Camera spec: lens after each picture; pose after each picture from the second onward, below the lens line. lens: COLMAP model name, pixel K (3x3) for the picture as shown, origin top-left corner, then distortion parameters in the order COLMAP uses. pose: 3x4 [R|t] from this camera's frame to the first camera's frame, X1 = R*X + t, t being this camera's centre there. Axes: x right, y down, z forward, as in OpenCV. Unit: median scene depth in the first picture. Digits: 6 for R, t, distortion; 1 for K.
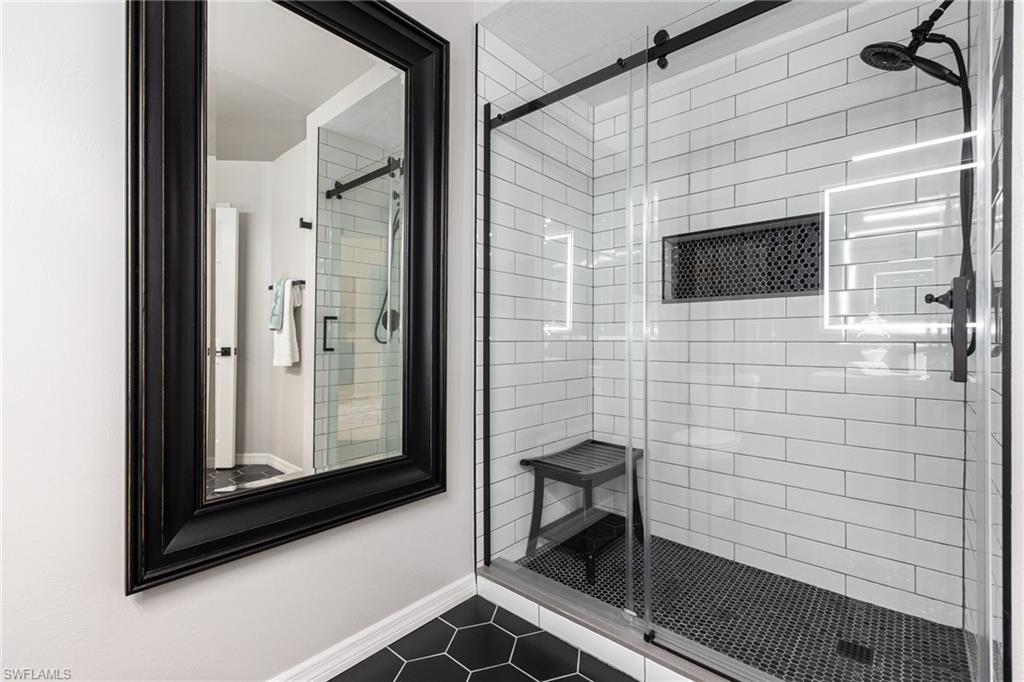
lens RADIAL K [[440.9, 0, 512.0], [0, 440.9, 341.0], [0, 0, 1]] dist [-0.000356, -0.000084]
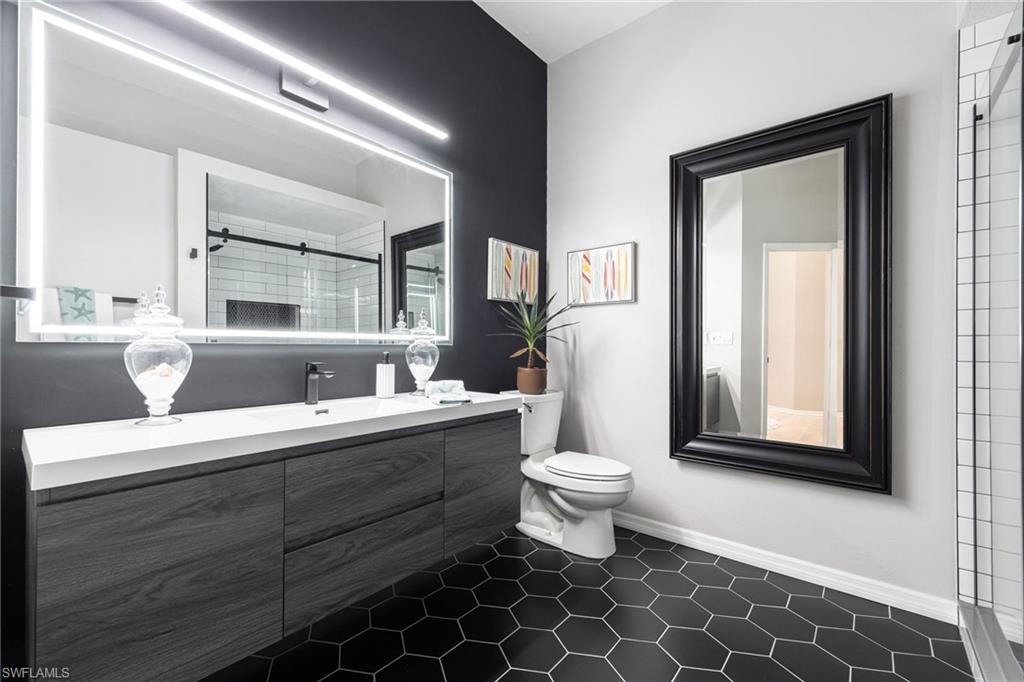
lens RADIAL K [[440.9, 0, 512.0], [0, 440.9, 341.0], [0, 0, 1]] dist [-0.000356, -0.000084]
pose [[0.038693, -0.006126, -0.999232, 0.979981], [-0.003103, 0.999976, -0.006251, -0.041493], [0.999246, 0.003342, 0.038674, -0.003461]]
